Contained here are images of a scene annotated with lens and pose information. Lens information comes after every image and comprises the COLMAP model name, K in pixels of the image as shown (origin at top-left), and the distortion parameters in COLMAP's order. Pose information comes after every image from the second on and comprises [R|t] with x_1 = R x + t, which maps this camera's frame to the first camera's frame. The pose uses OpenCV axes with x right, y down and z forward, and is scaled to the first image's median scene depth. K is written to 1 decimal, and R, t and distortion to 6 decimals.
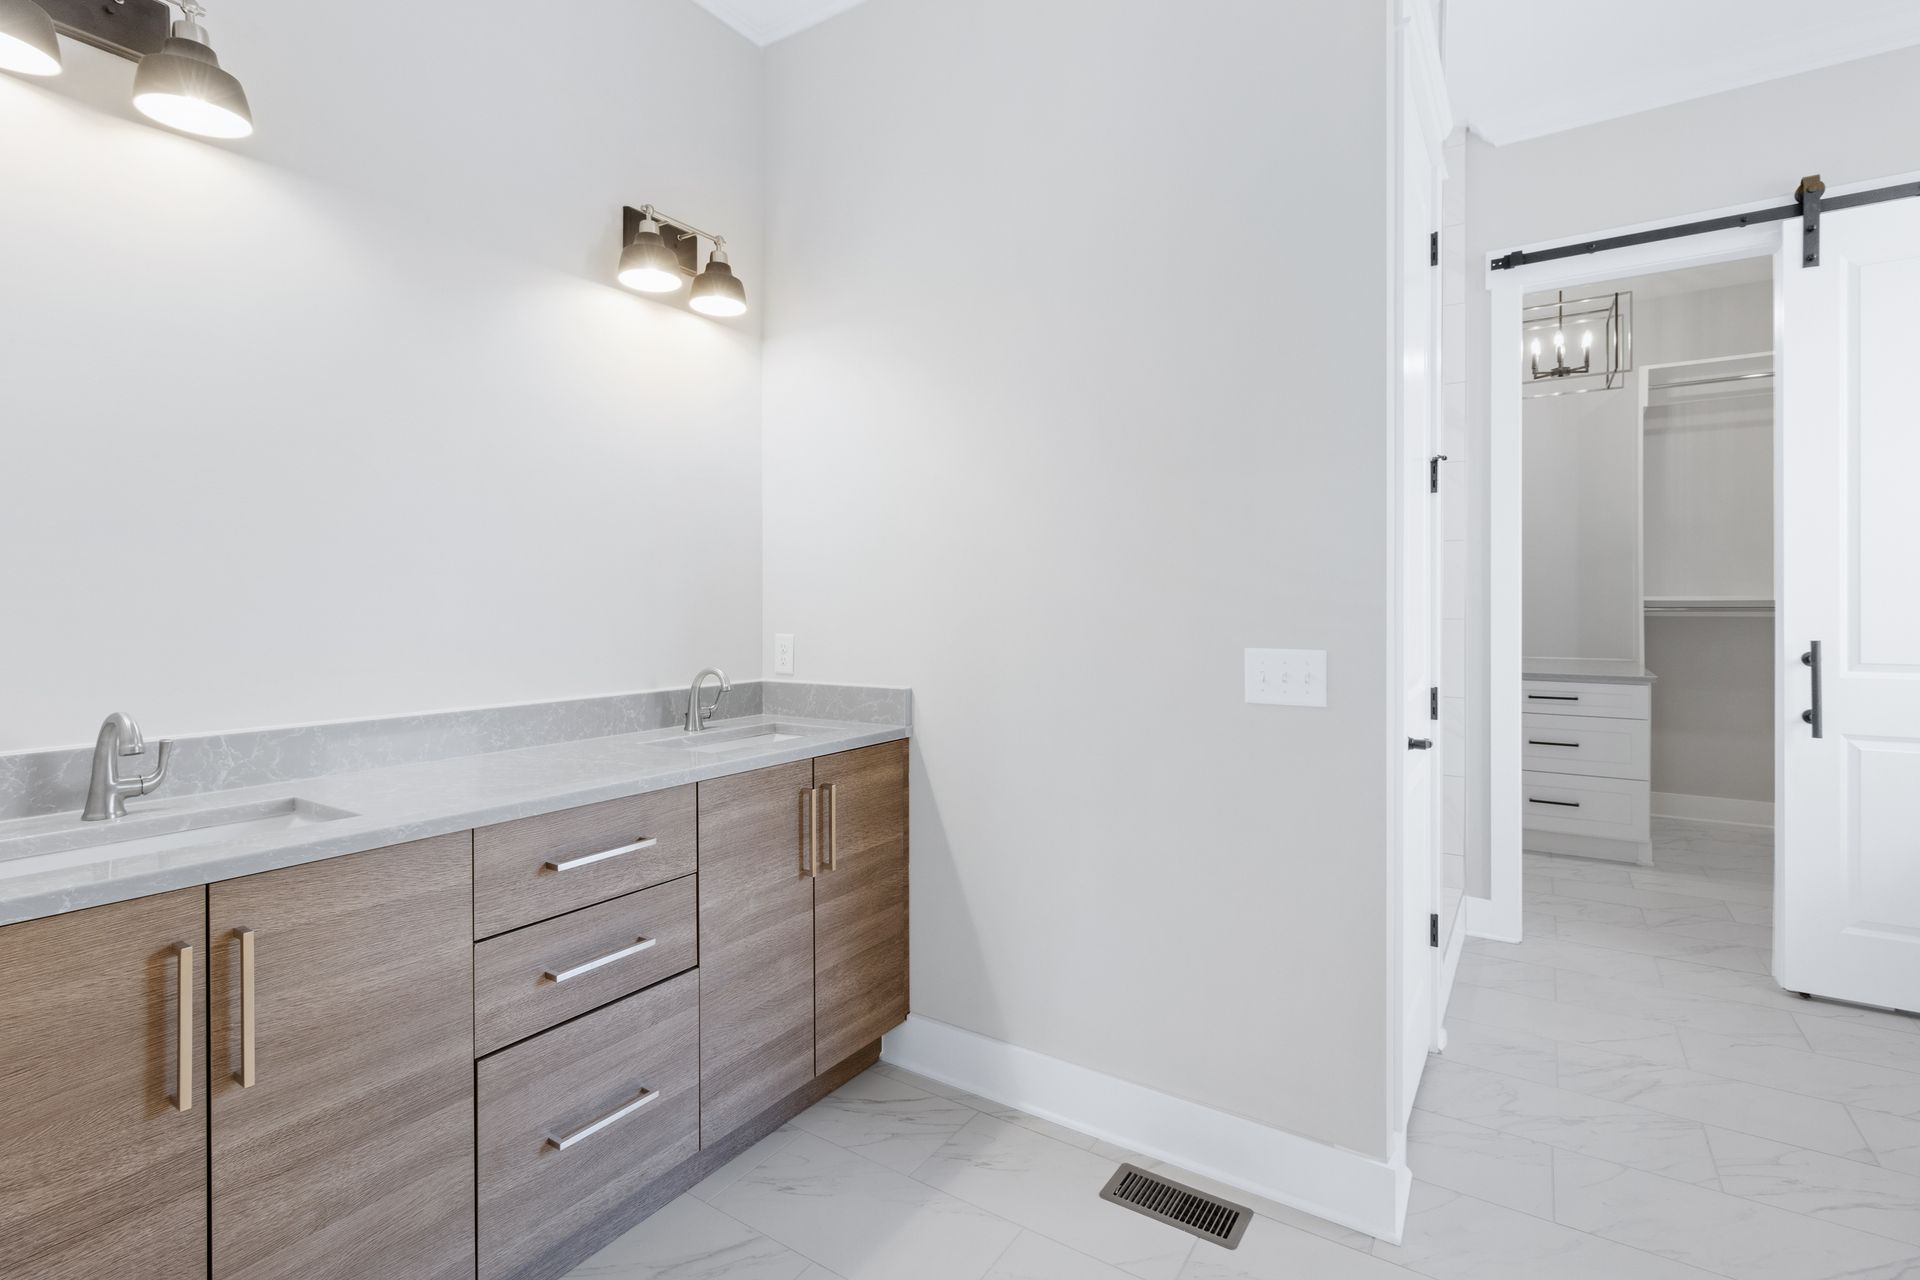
lens RADIAL K [[893.1, 0, 961.9], [0, 893.1, 605.2], [0, 0, 1]] dist [0.000715, -0.000243]
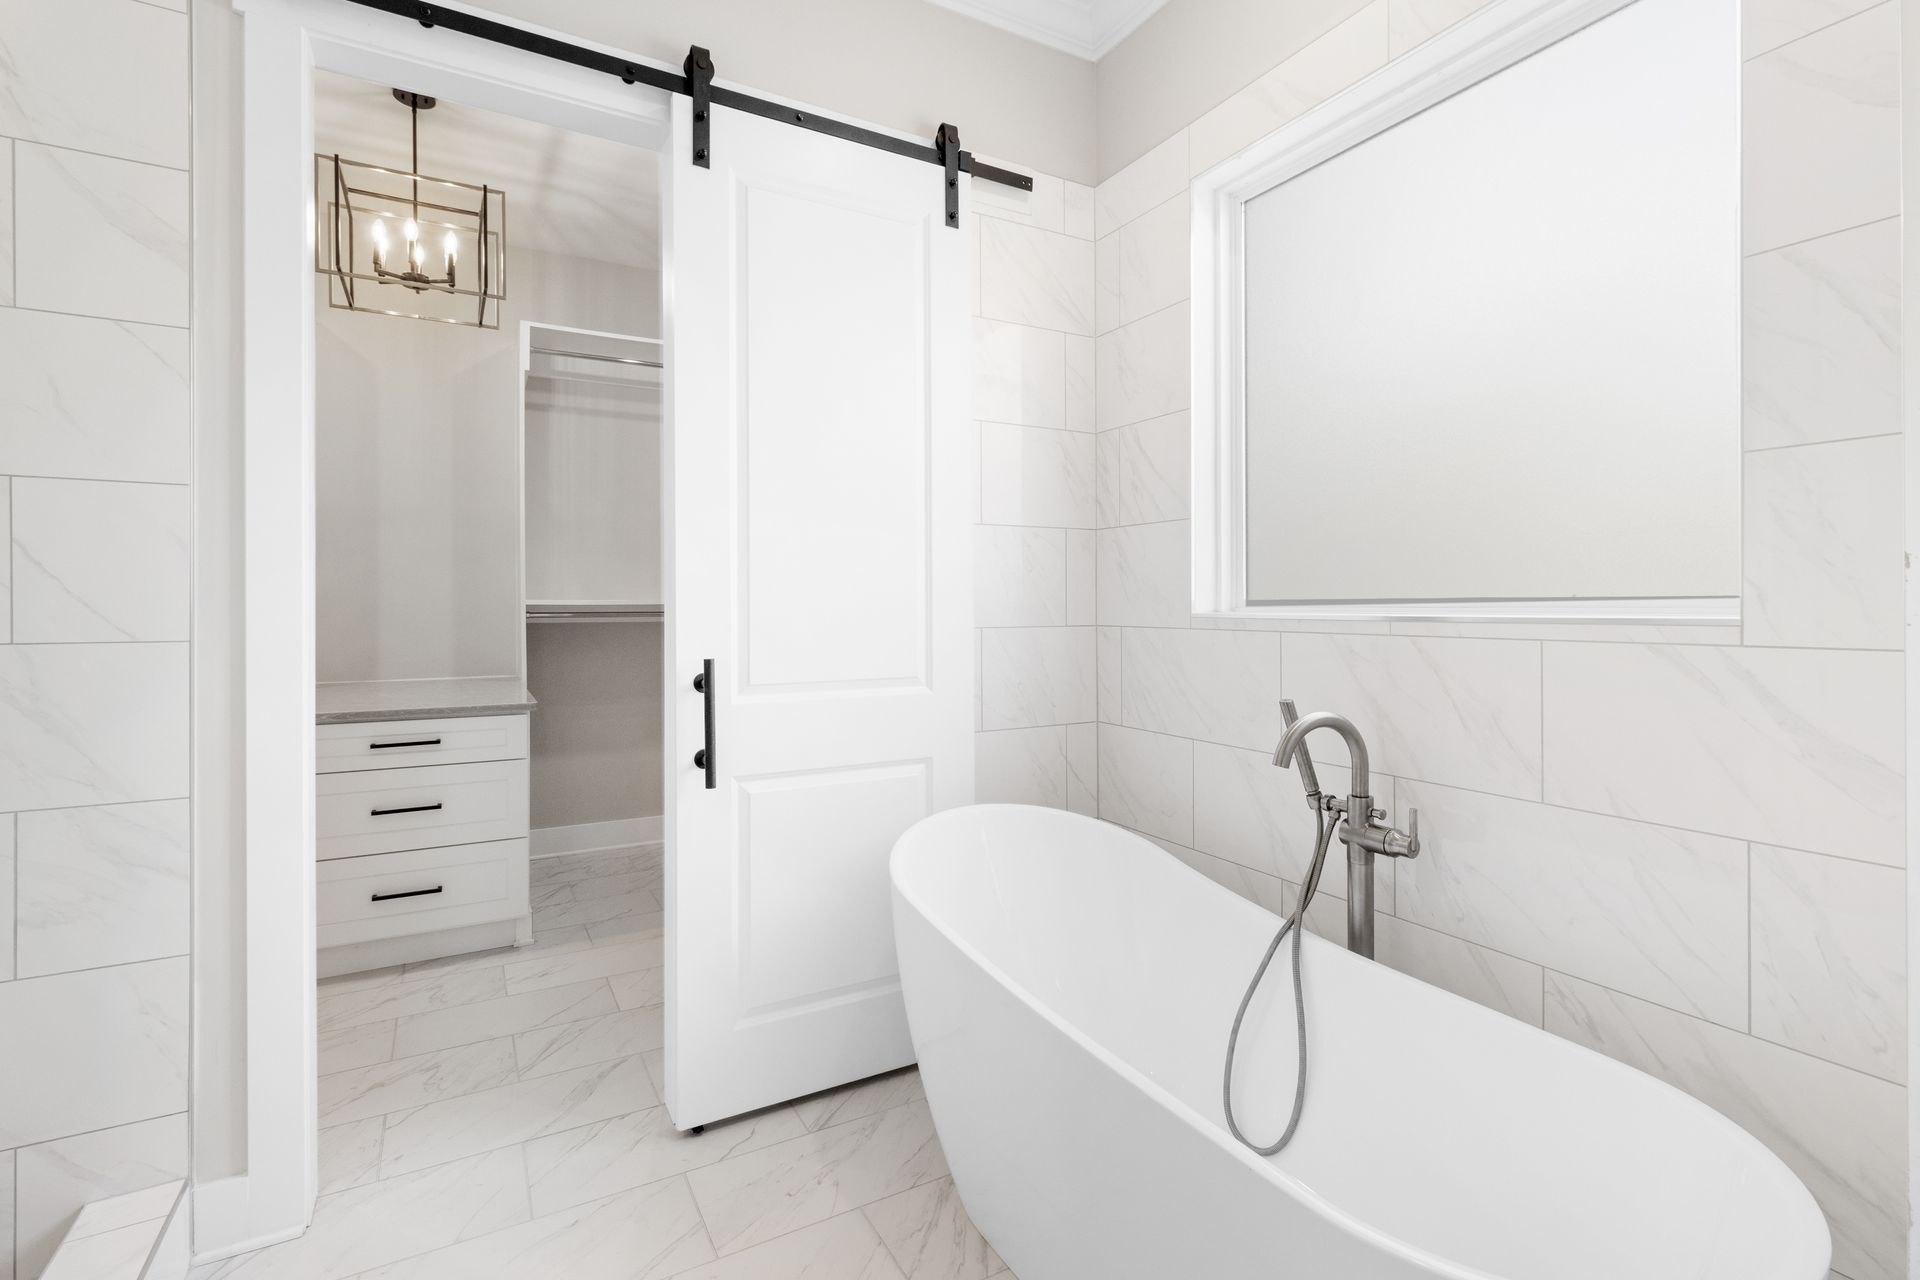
lens RADIAL K [[893.1, 0, 962.7], [0, 893.1, 607.4], [0, 0, 1]] dist [0.000715, -0.000243]
pose [[0.462366, -0.000884, 0.886689, 0.256054], [0.002674, 0.999996, -0.000397, -0.001618], [-0.886685, 0.002555, 0.462367, 0.305542]]
